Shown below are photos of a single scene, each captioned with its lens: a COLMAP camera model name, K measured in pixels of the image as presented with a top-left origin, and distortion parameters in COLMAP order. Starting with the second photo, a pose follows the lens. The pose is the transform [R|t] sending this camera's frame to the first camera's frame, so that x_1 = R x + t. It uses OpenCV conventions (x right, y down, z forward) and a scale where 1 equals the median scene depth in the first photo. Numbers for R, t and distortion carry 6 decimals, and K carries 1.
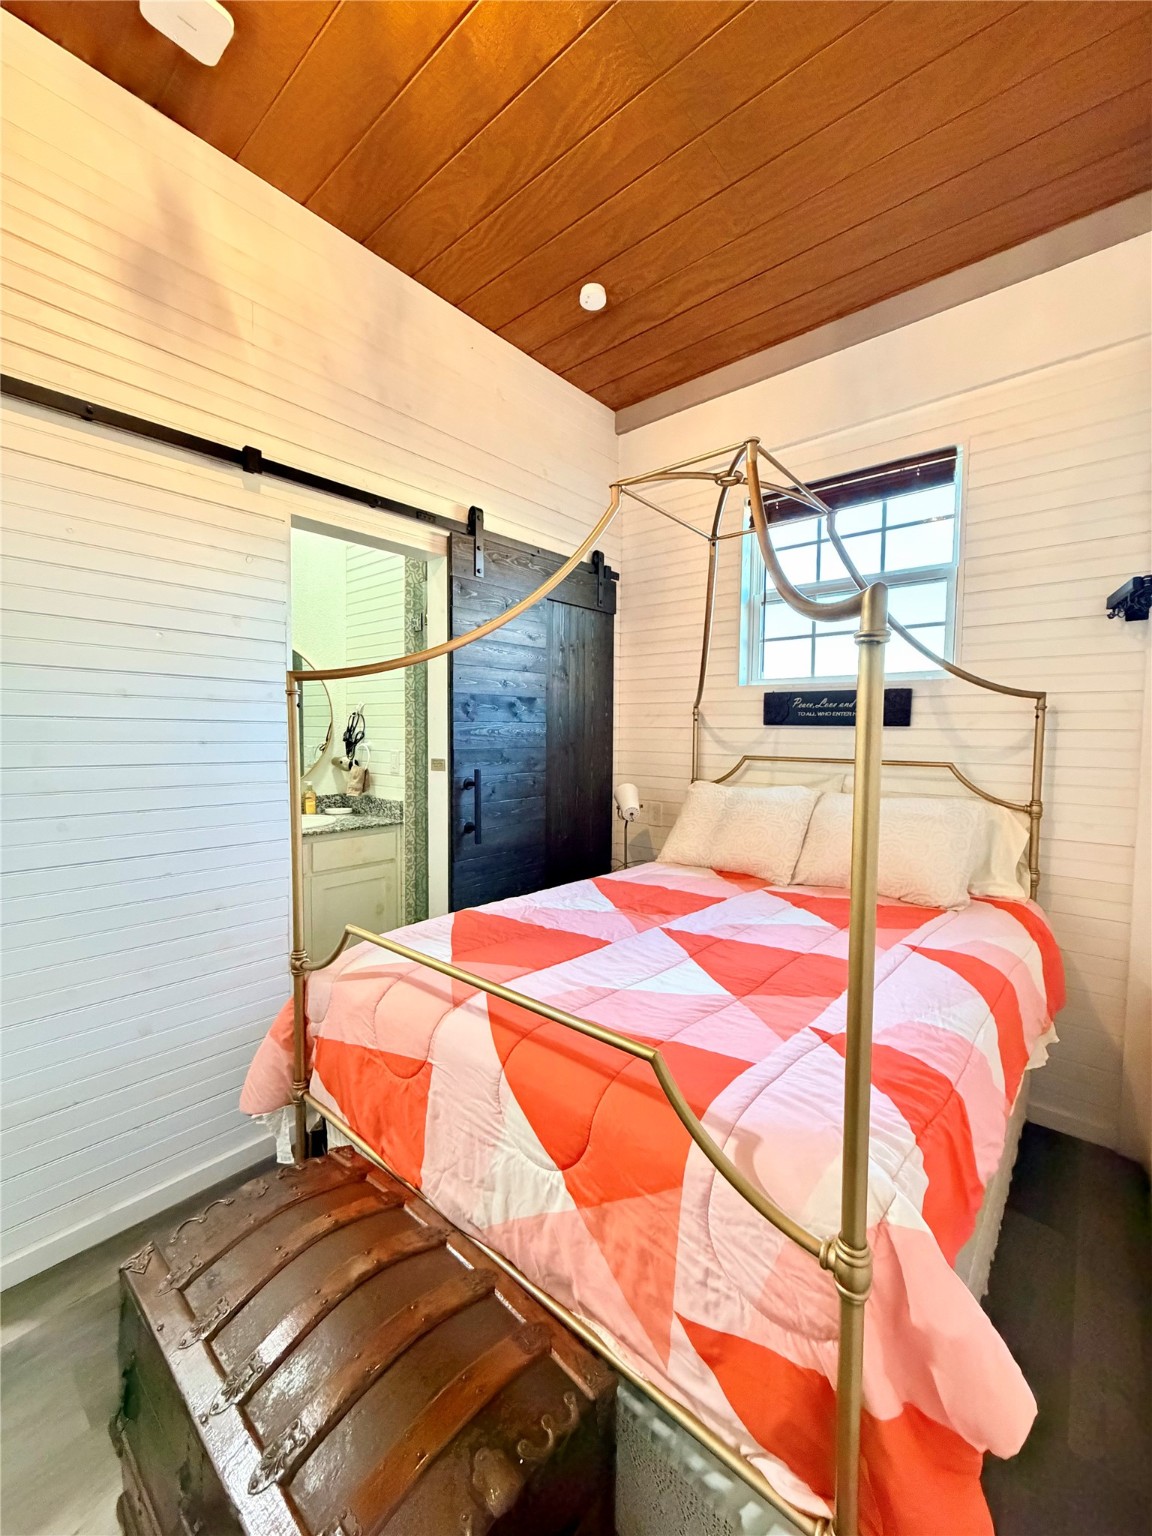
lens RADIAL K [[612.1, 0, 576.5], [0, 612.1, 764.2], [0, 0, 1]] dist [-0.000306, 0.000158]
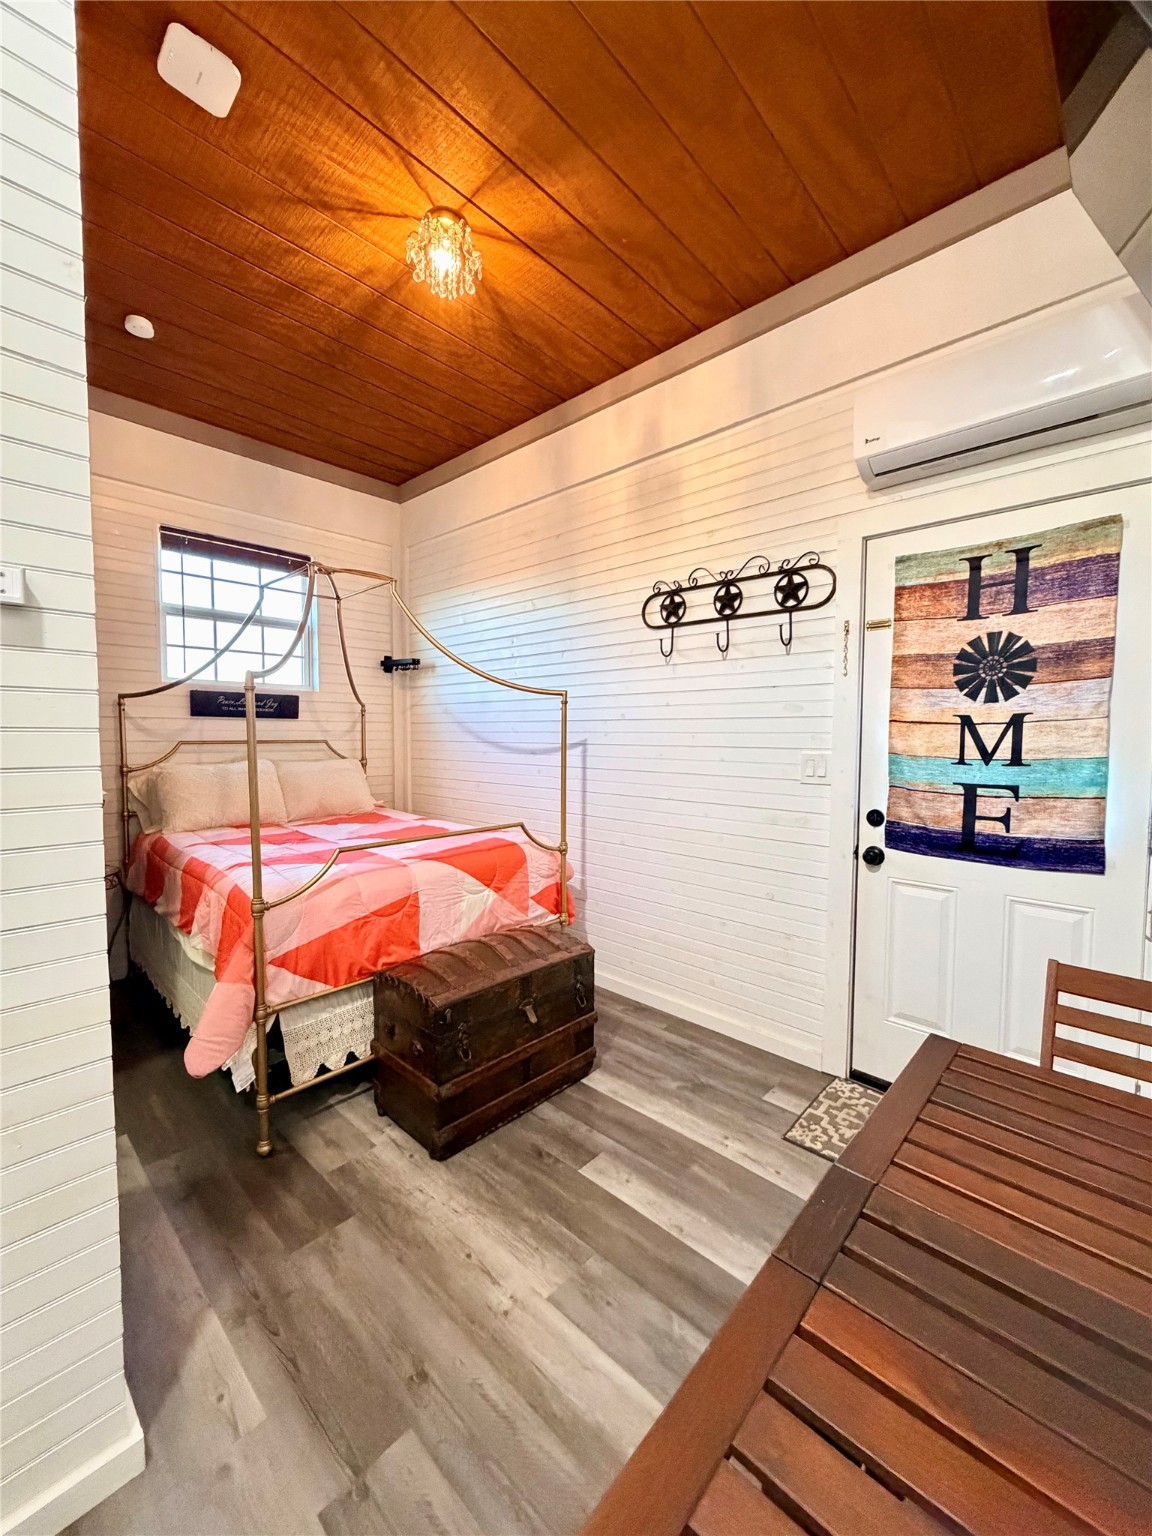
lens RADIAL K [[612.1, 0, 574.3], [0, 612.1, 764.8], [0, 0, 1]] dist [-0.000306, 0.000158]
pose [[0.049019, -0.062647, 0.996831, -1.246739], [0.046811, 0.997078, 0.060360, -0.005036], [-0.997700, 0.043704, 0.051808, 0.222955]]
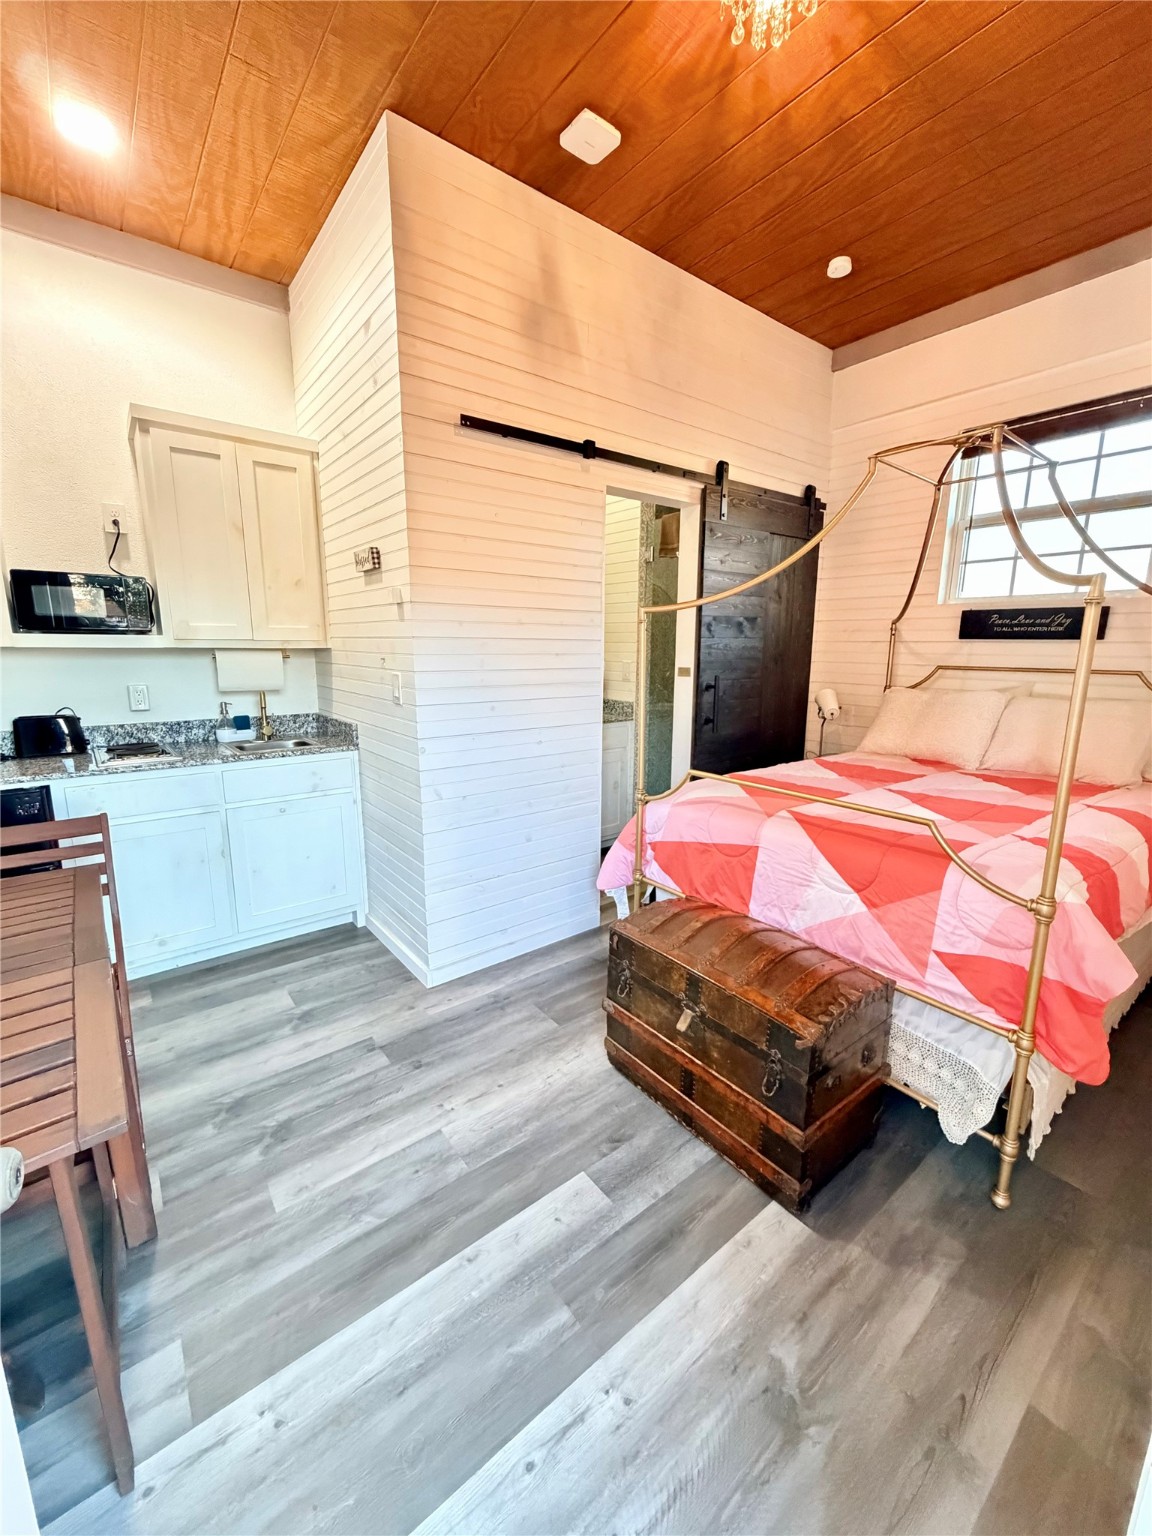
lens RADIAL K [[612.1, 0, 577.6], [0, 612.1, 764.3], [0, 0, 1]] dist [-0.000306, 0.000158]
pose [[0.980778, 0.032956, -0.192322, -0.238666], [-0.005620, 0.989995, 0.140987, 0.016326], [0.195044, -0.137196, 0.971151, -0.416183]]
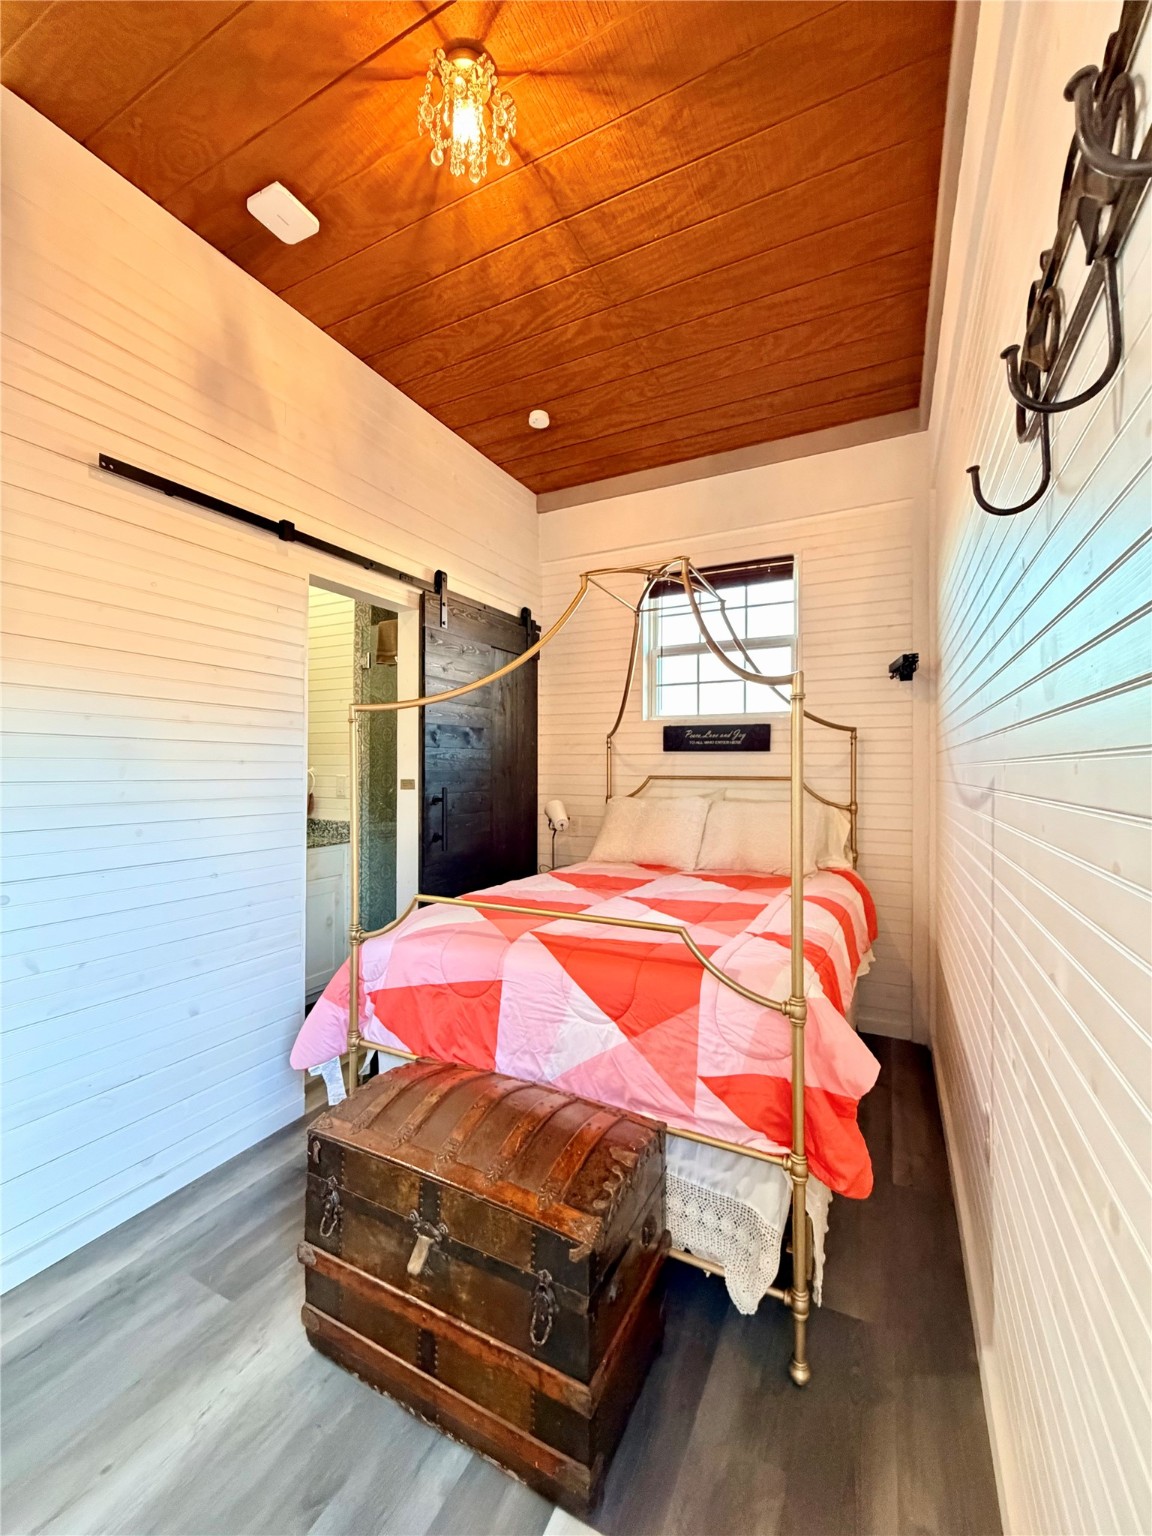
lens RADIAL K [[612.1, 0, 577.6], [0, 612.1, 764.7], [0, 0, 1]] dist [-0.000306, 0.000158]
pose [[0.971527, -0.004397, 0.236888, -0.233732], [0.017553, 0.998416, -0.053457, 0.039439], [-0.236278, 0.056093, 0.970065, -0.264032]]
